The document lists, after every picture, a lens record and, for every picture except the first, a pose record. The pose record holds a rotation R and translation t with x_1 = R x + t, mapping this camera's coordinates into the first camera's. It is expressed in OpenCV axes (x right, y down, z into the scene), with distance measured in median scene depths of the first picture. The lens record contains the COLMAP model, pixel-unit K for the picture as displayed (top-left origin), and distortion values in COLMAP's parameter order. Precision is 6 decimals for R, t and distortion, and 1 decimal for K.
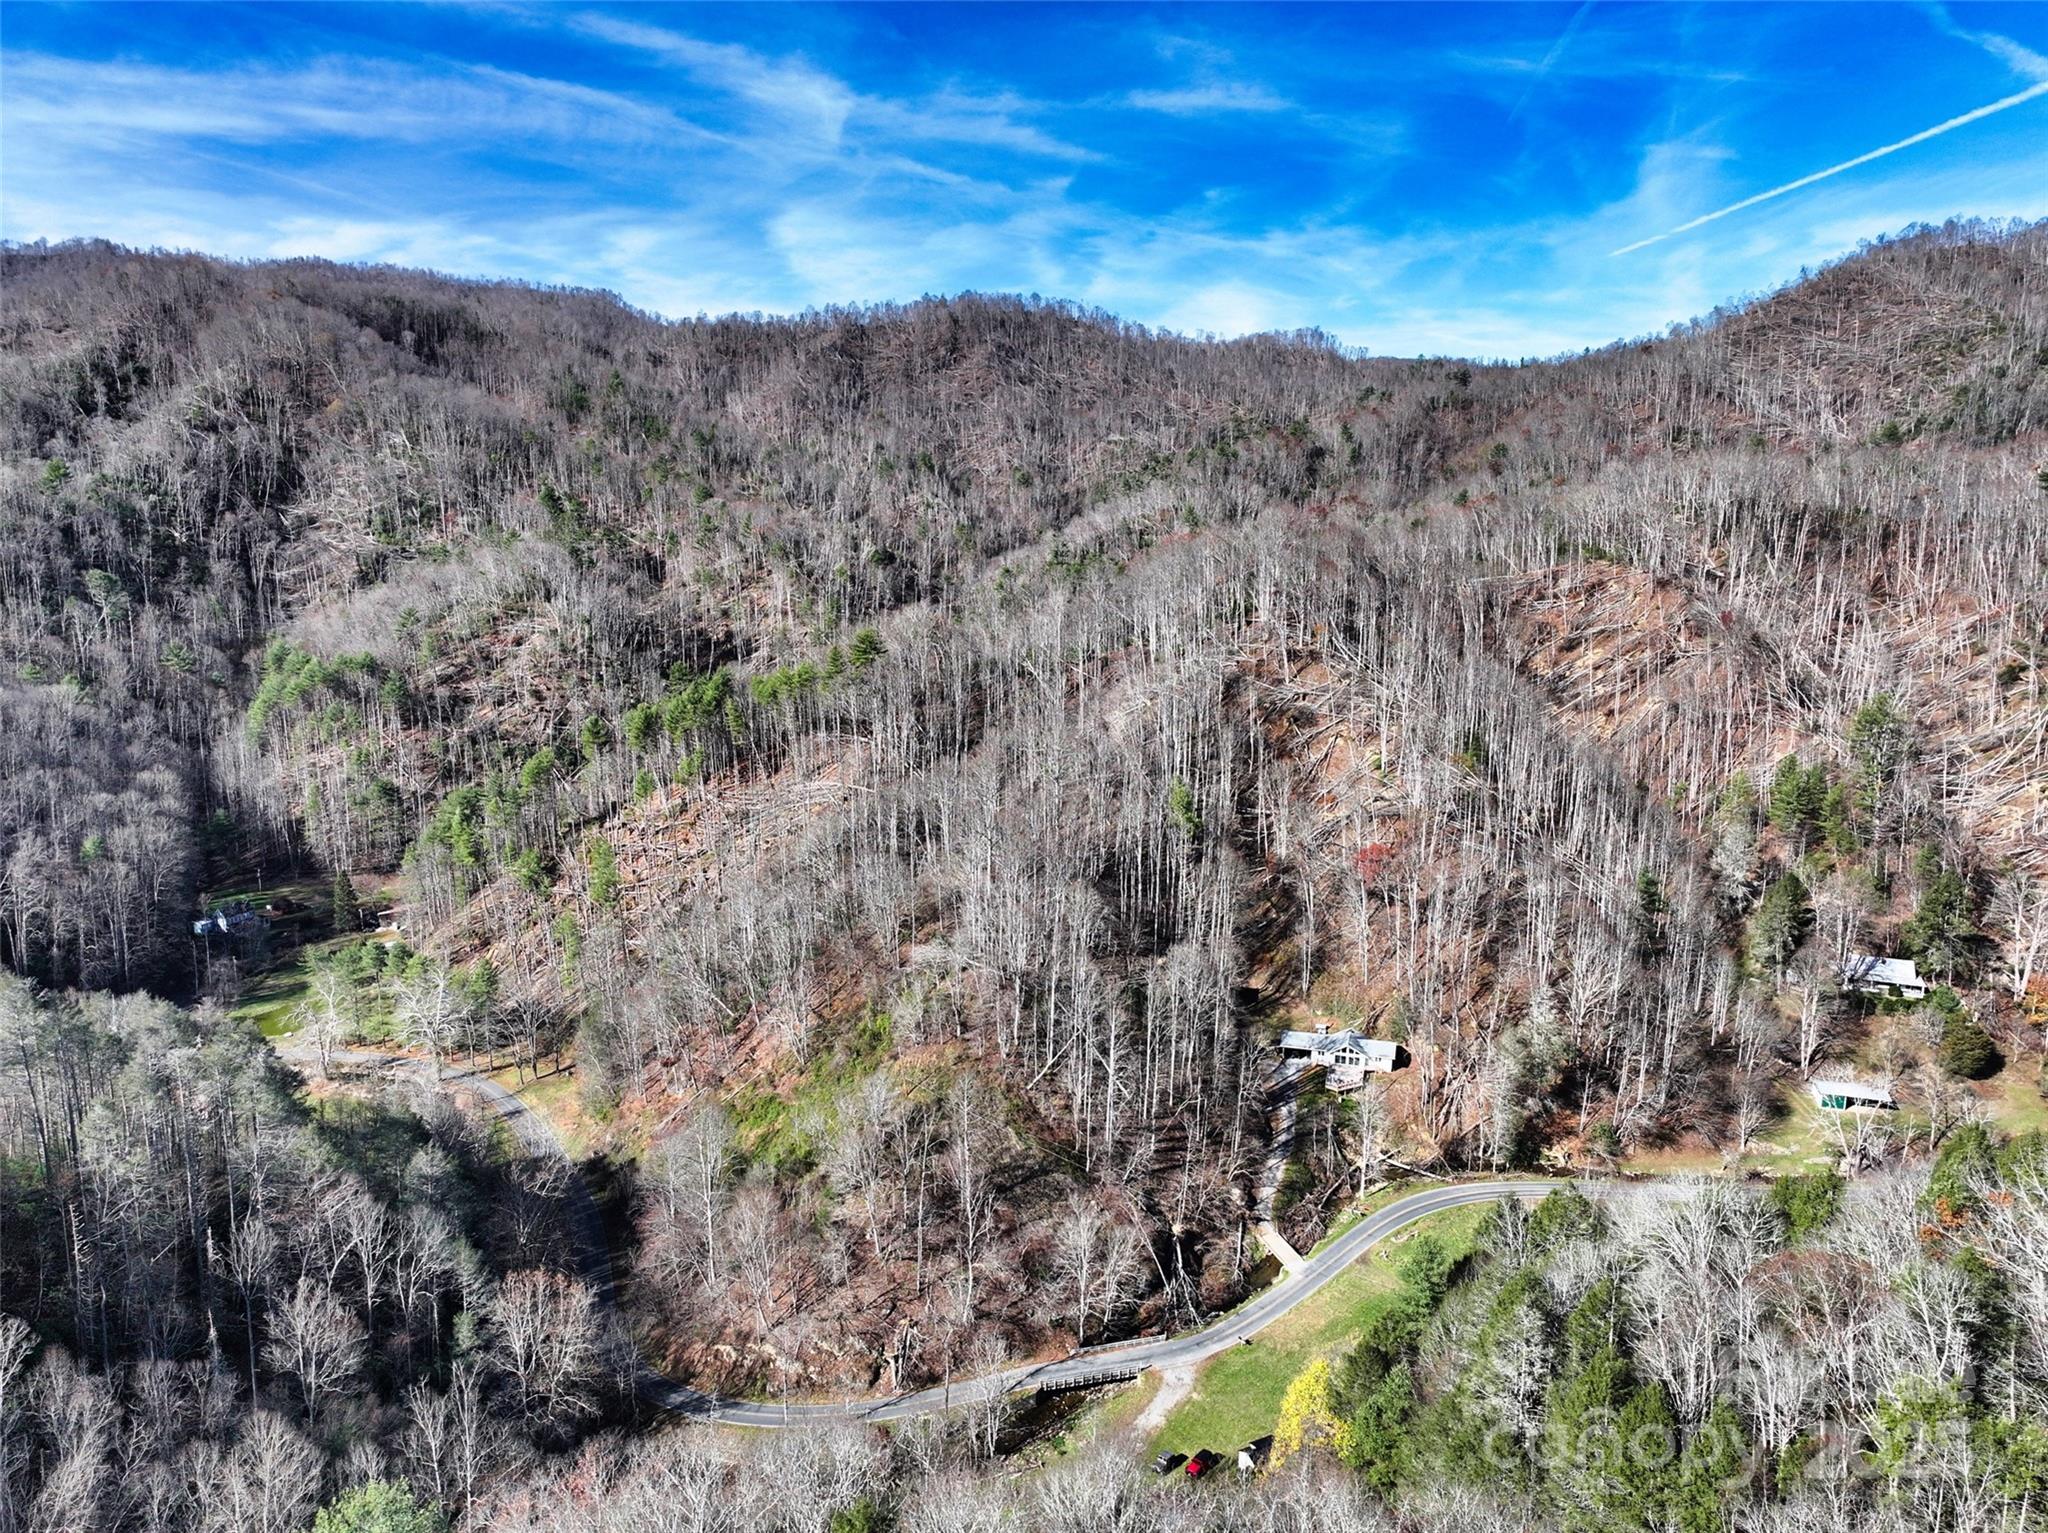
lens RADIAL K [[1427.1, 0, 1030.2], [0, 1427.1, 773.3], [0, 0, 1]] dist [-0.001606, 0.020238]
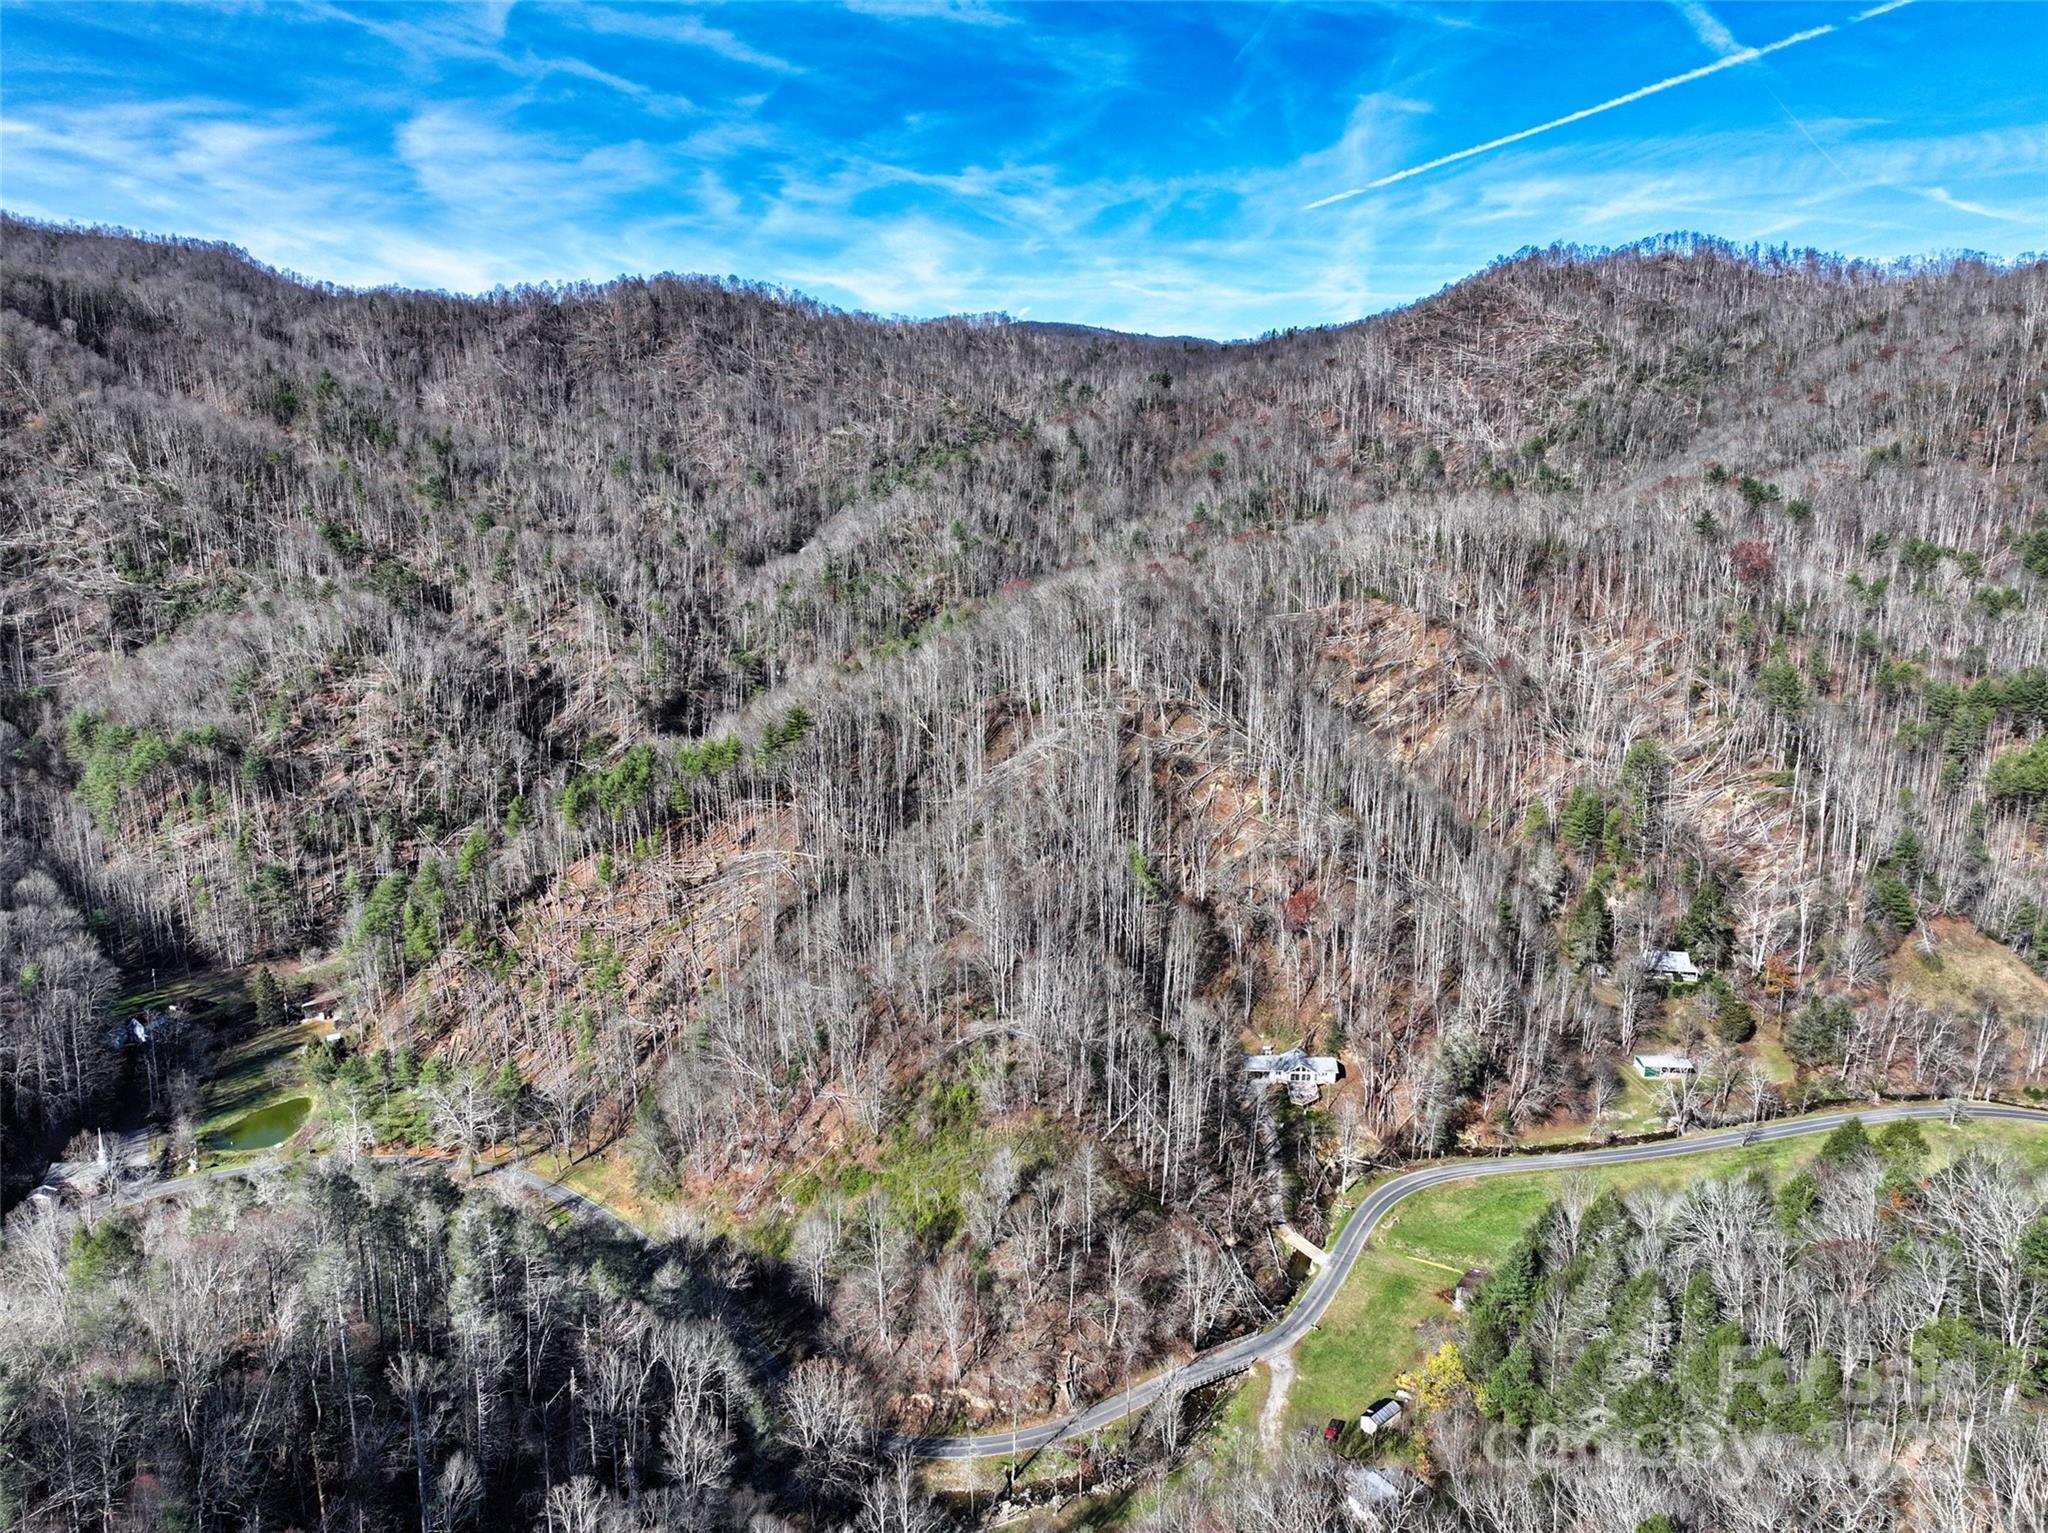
lens RADIAL K [[1427.1, 0, 1030.2], [0, 1427.1, 773.3], [0, 0, 1]] dist [-0.001606, 0.020238]
pose [[0.970894, -0.051278, 0.233956, -0.171946], [0.043864, 0.998360, 0.036789, -0.070497], [-0.235458, -0.025456, 0.971551, -0.073921]]
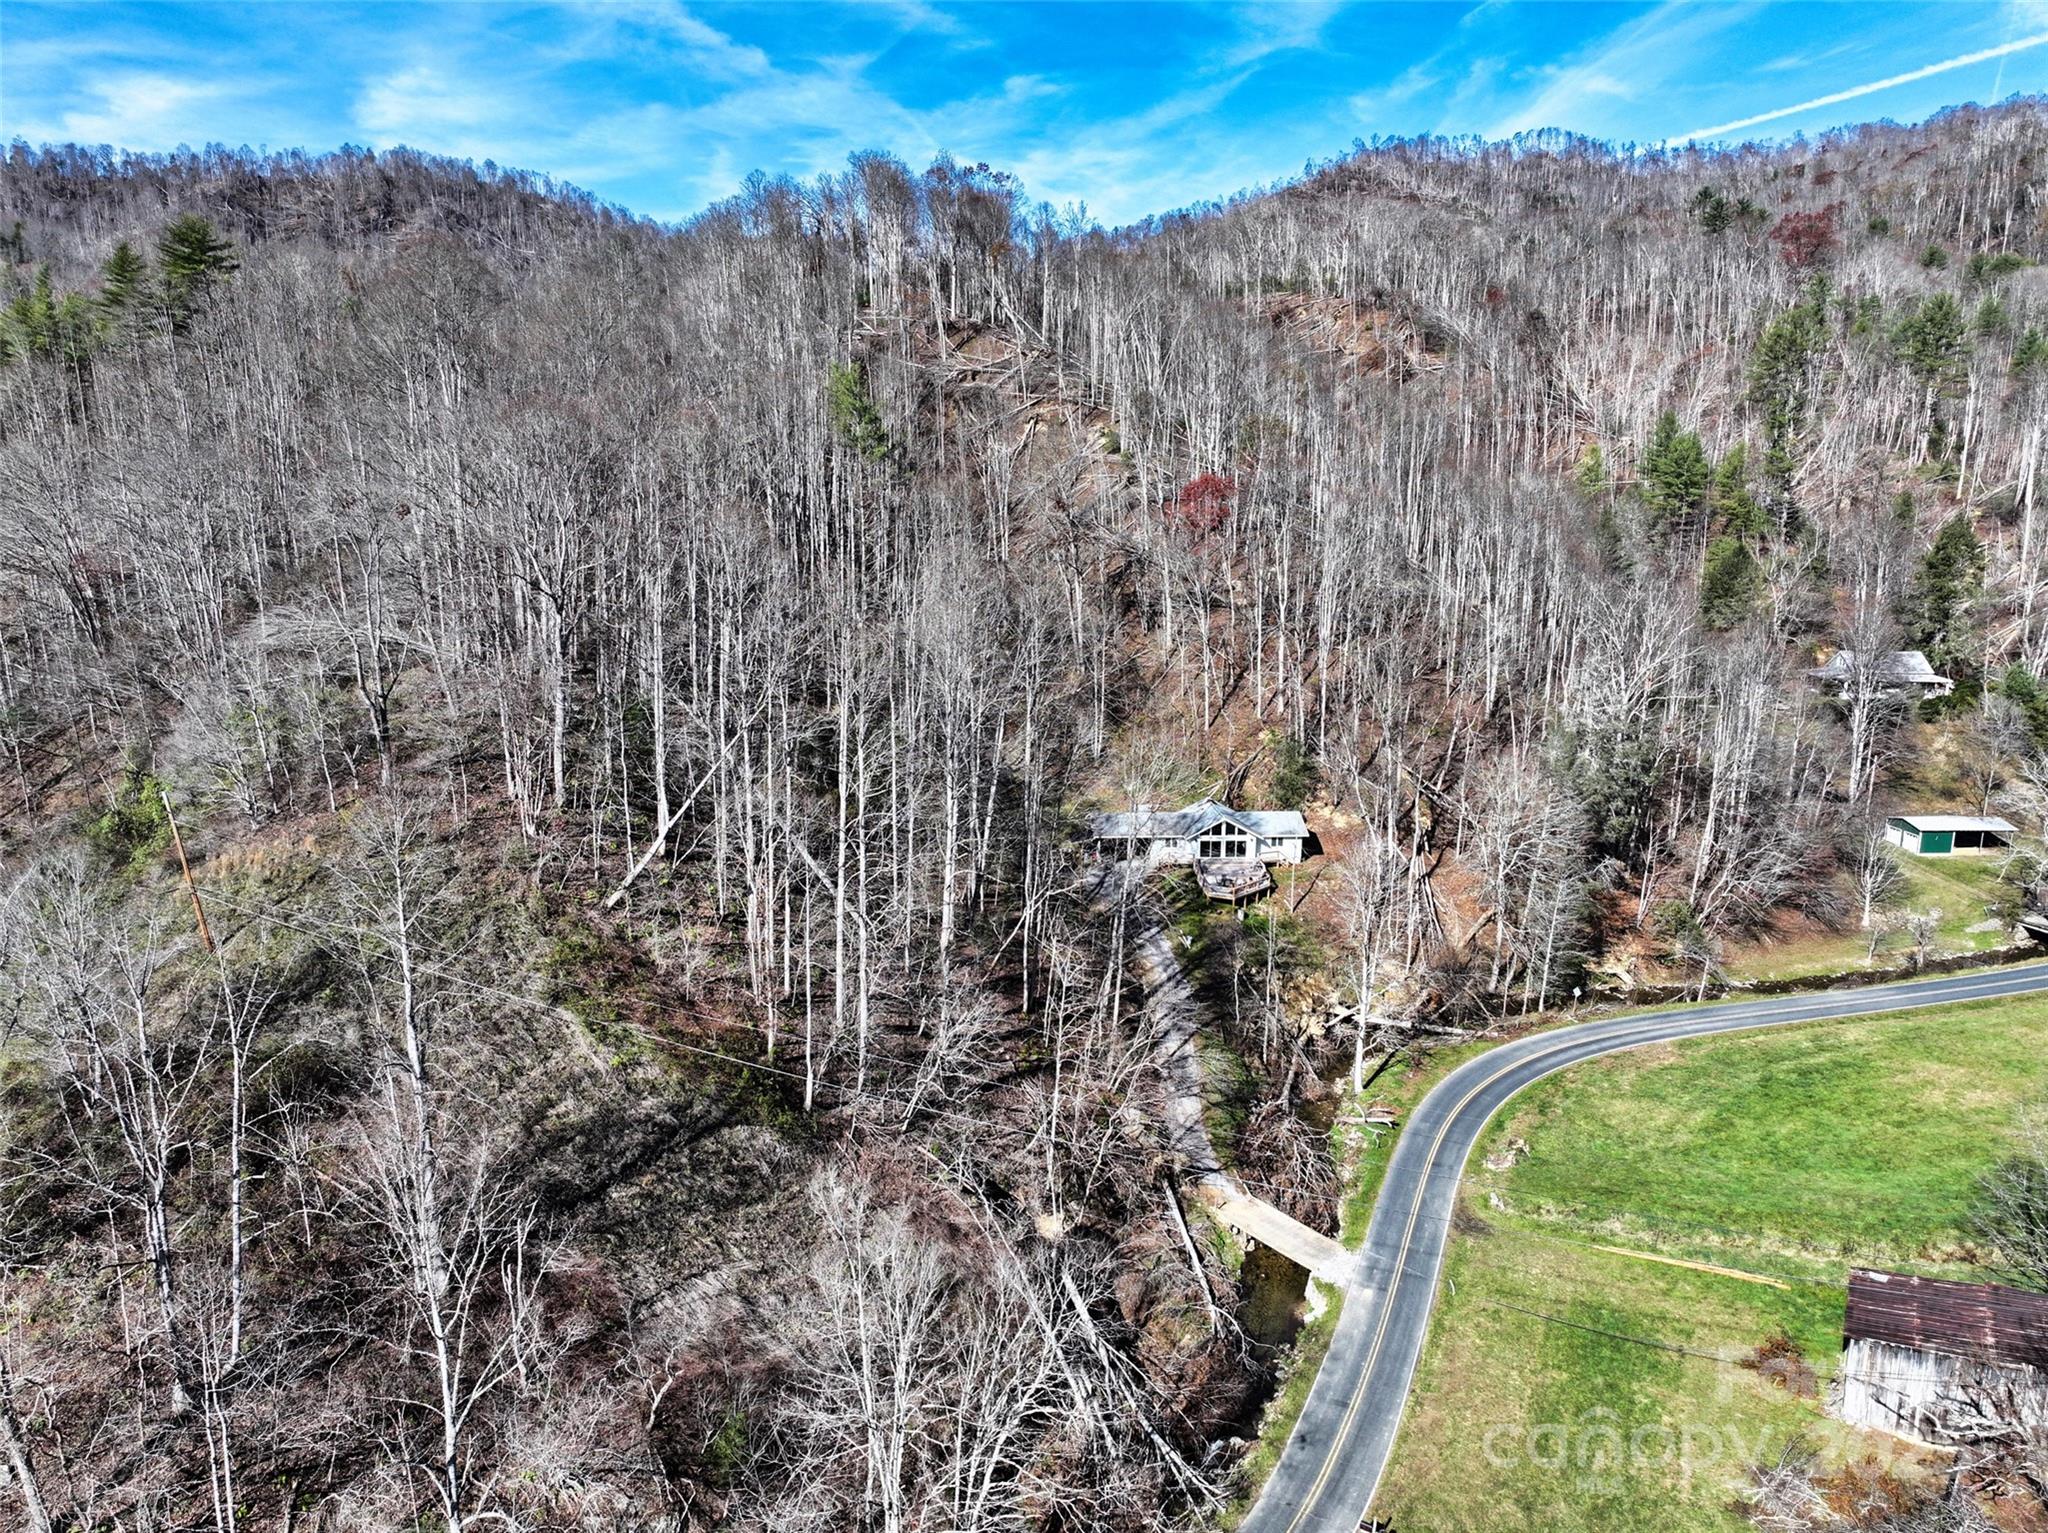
lens RADIAL K [[1439.9, 0, 1030.6], [0, 1439.9, 766.8], [0, 0, 1]] dist [0.007494, 0.001069]
pose [[0.940936, -0.067507, 0.331786, -0.010332], [0.064885, 0.997712, 0.018989, 0.099420], [-0.332308, 0.003660, 0.943164, 0.335087]]
